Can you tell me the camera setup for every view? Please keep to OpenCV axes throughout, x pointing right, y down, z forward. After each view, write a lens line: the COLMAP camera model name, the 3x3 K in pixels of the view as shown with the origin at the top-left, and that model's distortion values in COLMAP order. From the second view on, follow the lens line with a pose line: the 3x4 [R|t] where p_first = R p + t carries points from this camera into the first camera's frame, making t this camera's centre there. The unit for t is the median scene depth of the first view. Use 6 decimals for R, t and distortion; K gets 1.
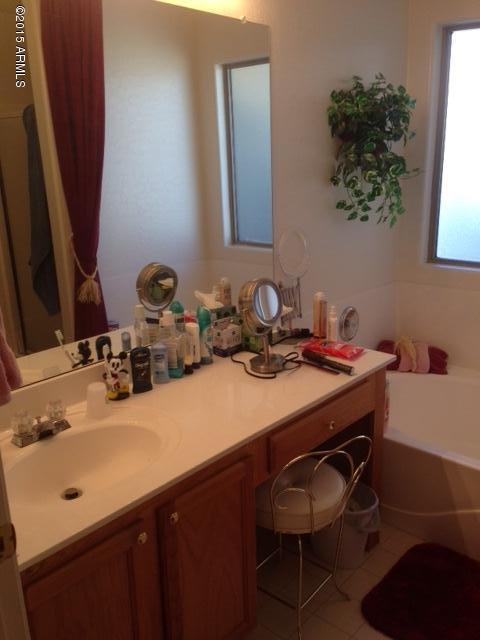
lens RADIAL K [[596.6, 0, 247.9], [0, 596.6, 319.8], [0, 0, 1]] dist [0.155001, -0.278936]
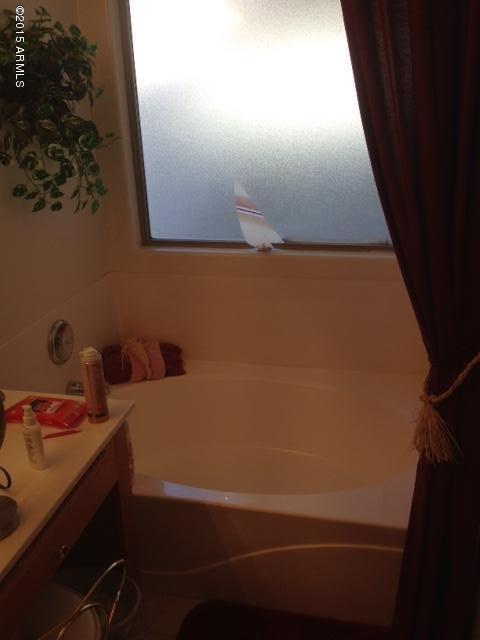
lens RADIAL K [[596.6, 0, 247.9], [0, 596.6, 319.8], [0, 0, 1]] dist [0.155001, -0.278936]
pose [[0.879330, -0.176939, 0.442122, 0.046391], [0.139309, 0.983374, 0.116480, -0.086539], [-0.455381, -0.040832, 0.889360, 0.223590]]
